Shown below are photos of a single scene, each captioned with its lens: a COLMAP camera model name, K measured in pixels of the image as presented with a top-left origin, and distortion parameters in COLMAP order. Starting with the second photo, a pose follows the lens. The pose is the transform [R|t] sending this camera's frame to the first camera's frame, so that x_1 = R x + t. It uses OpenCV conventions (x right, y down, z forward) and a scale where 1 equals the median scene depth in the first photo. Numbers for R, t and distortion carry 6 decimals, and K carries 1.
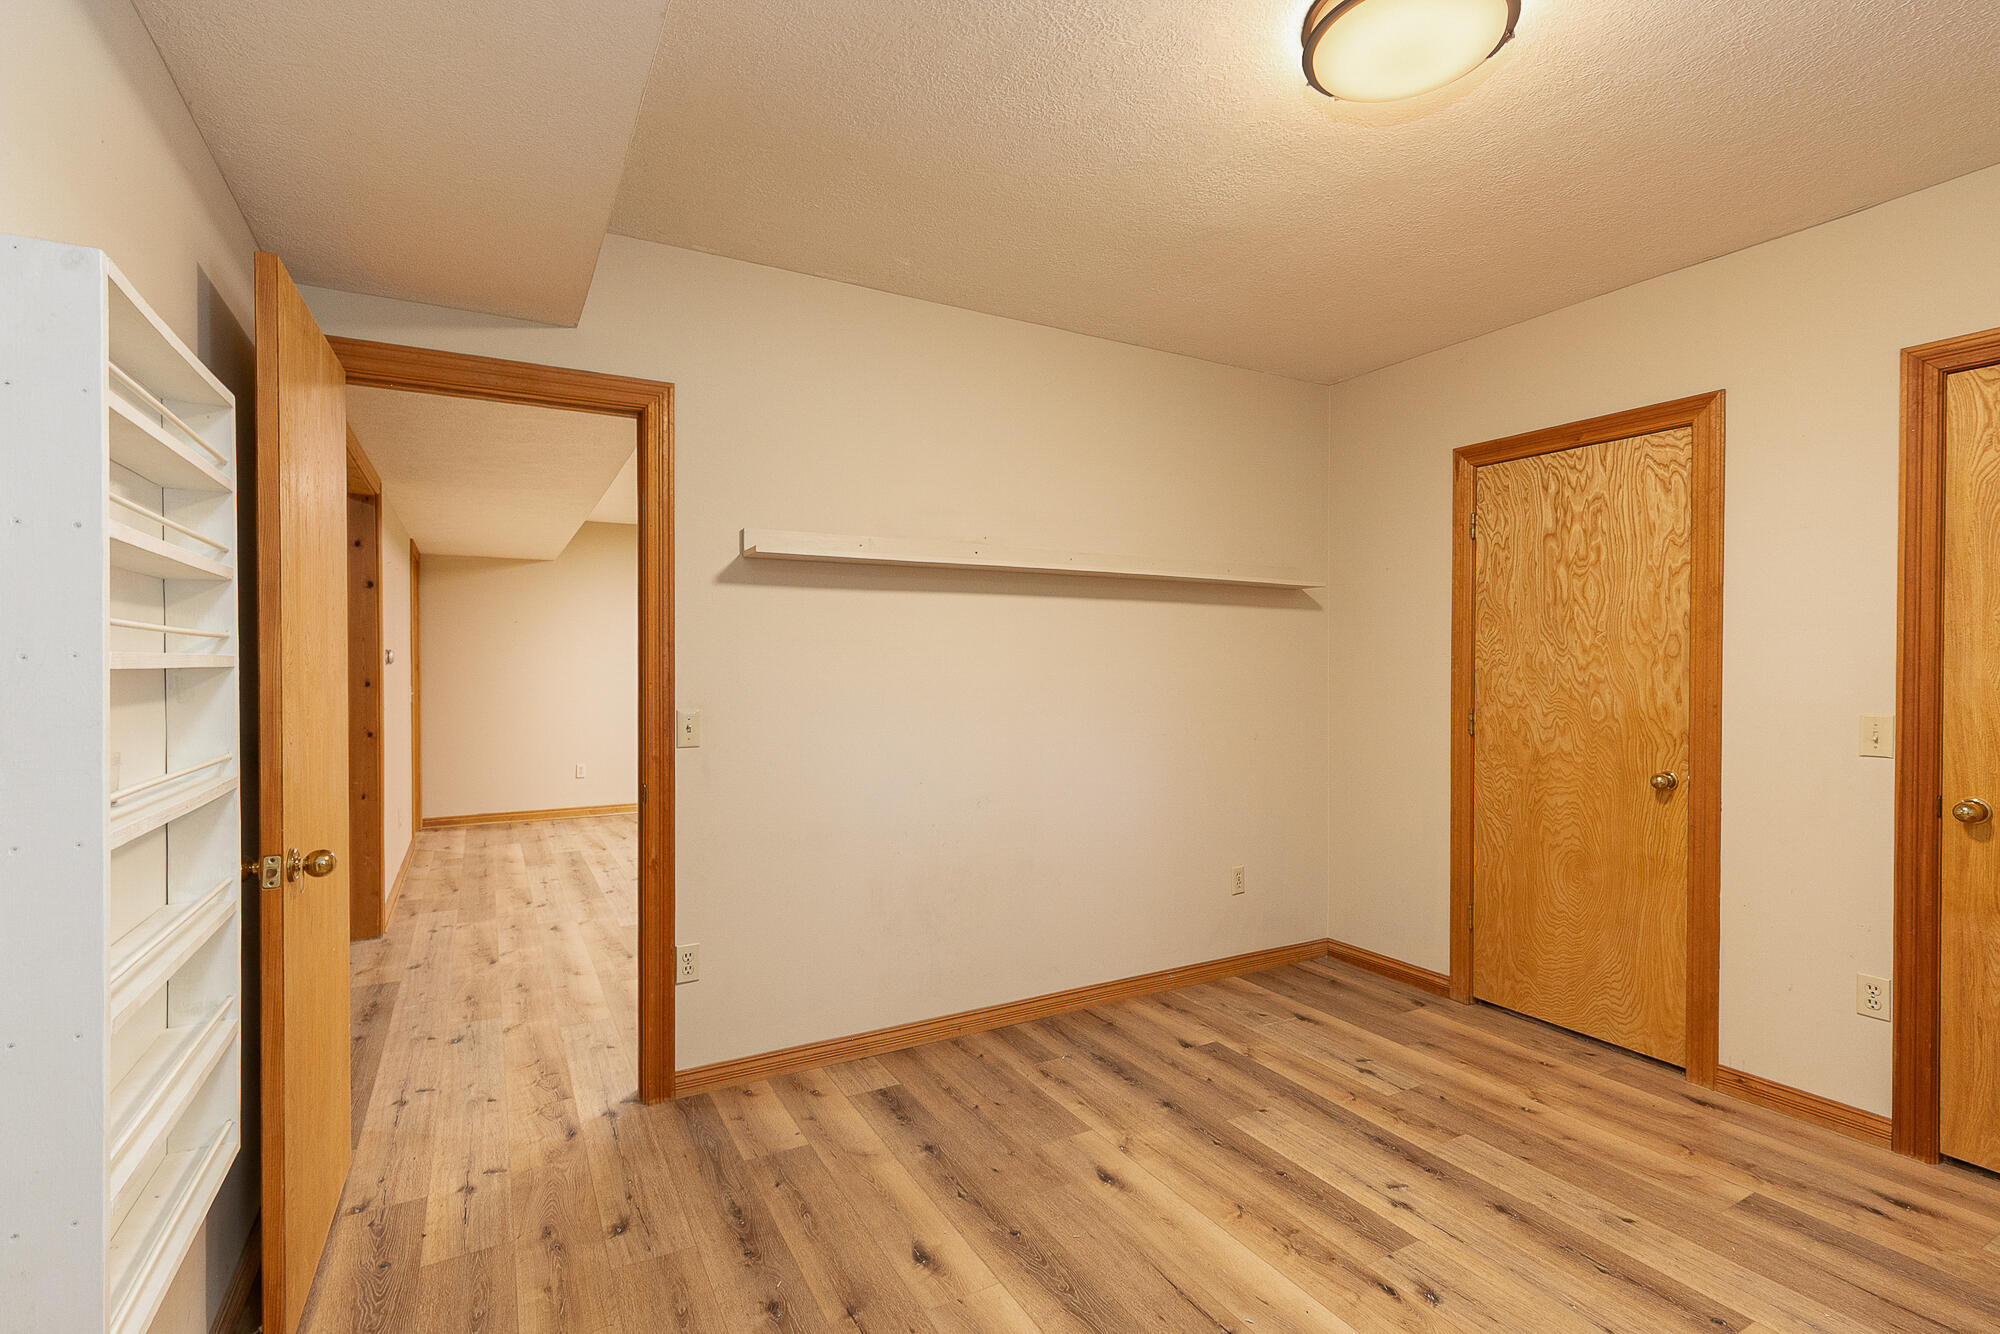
lens RADIAL K [[920.6, 0, 1003.6], [0, 920.6, 672.9], [0, 0, 1]] dist [0.002267, 0.000108]
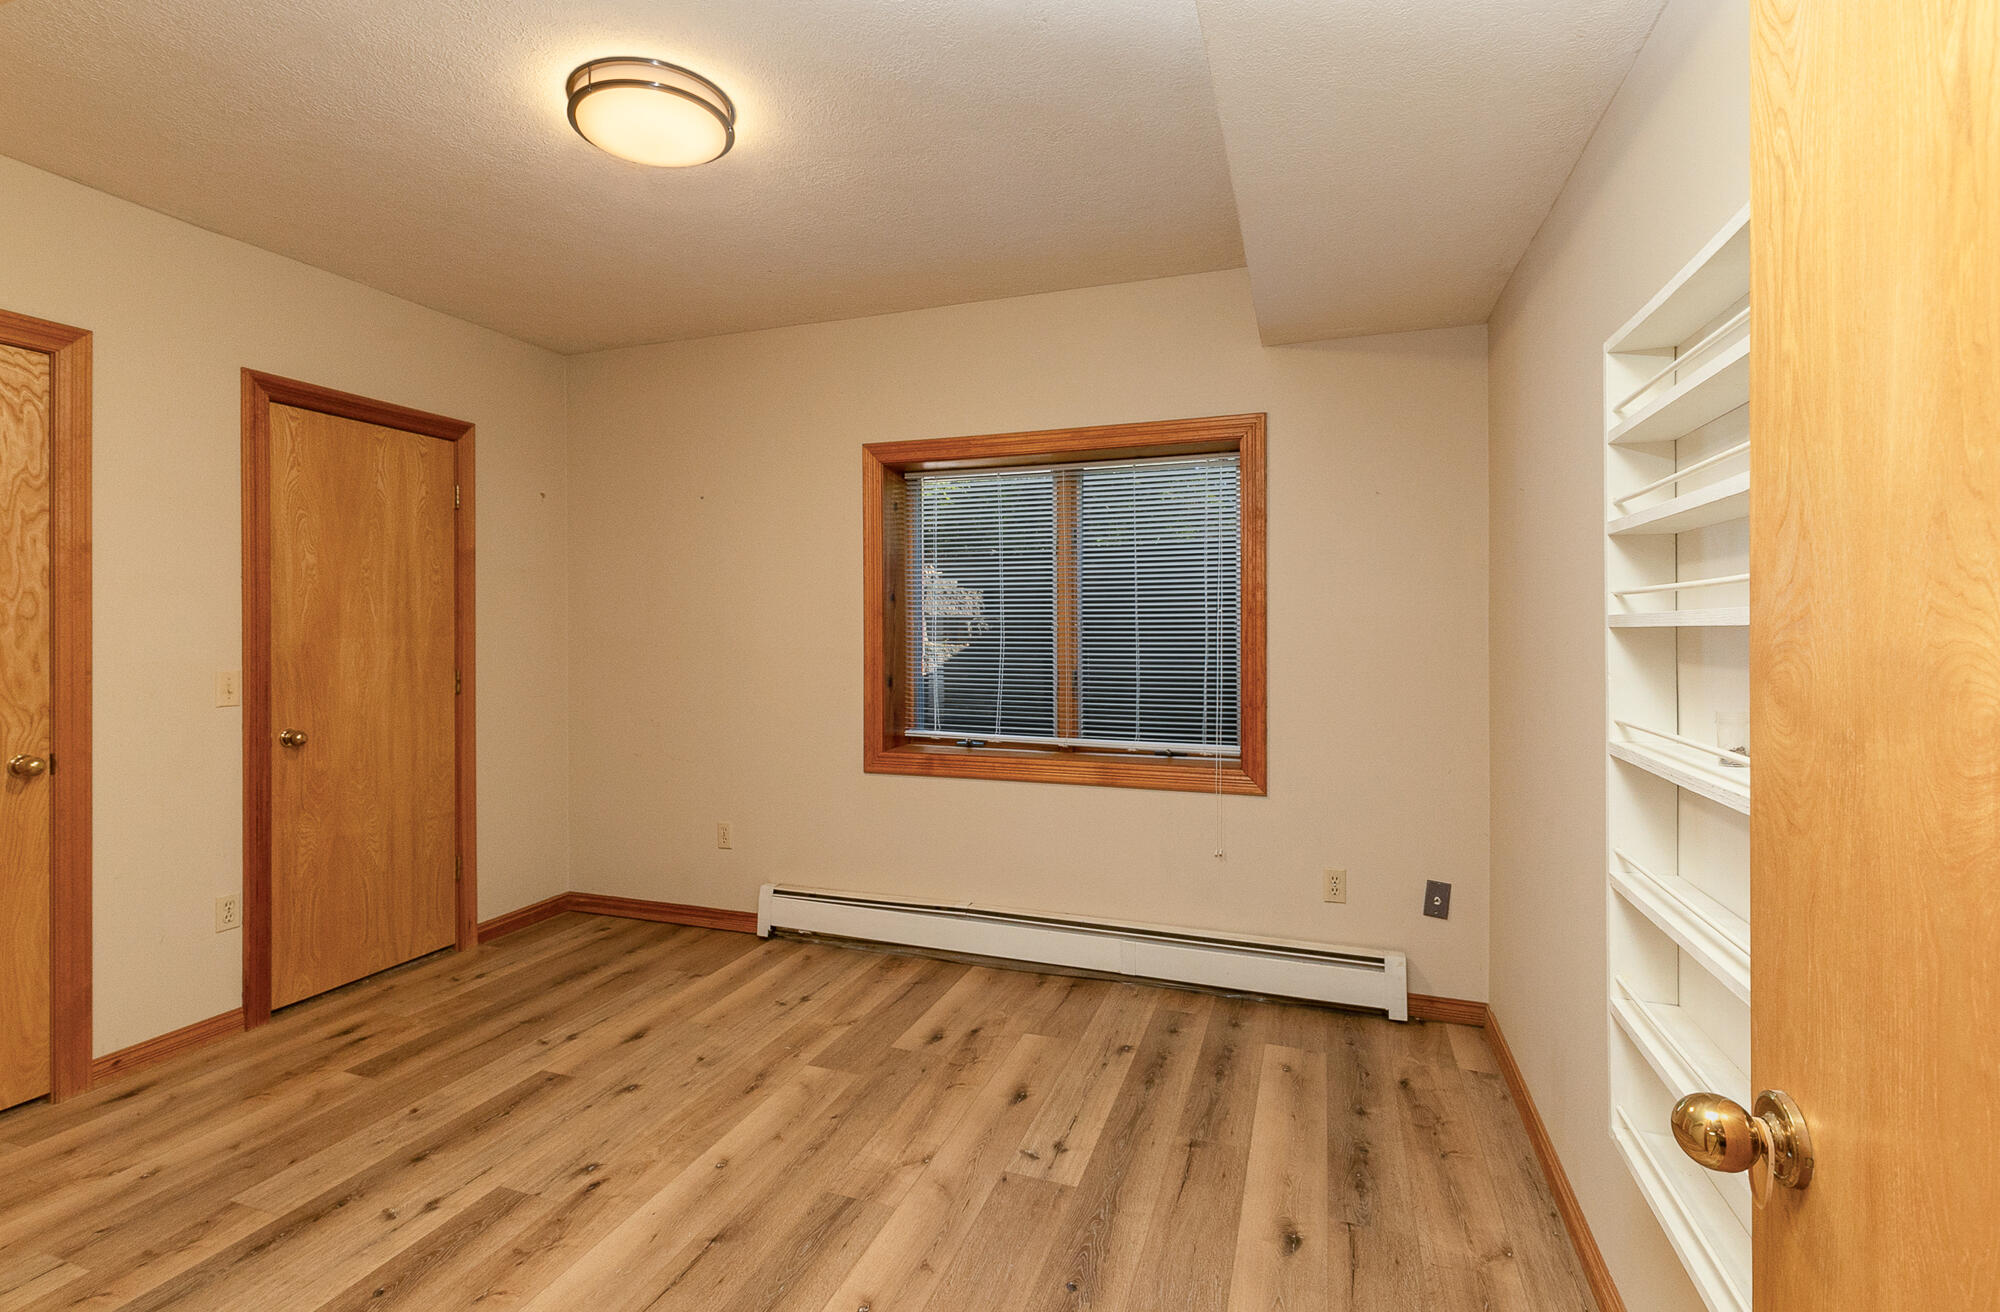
lens RADIAL K [[820.3, 0, 996.6], [0, 820.3, 626.7], [0, 0, 1]] dist [-0.000101, 0.000059]
pose [[-0.628675, 0.003748, 0.777659, -0.464916], [0.007130, 0.999974, 0.000944, -0.004461], [-0.777636, 0.006138, -0.628685, 0.867094]]
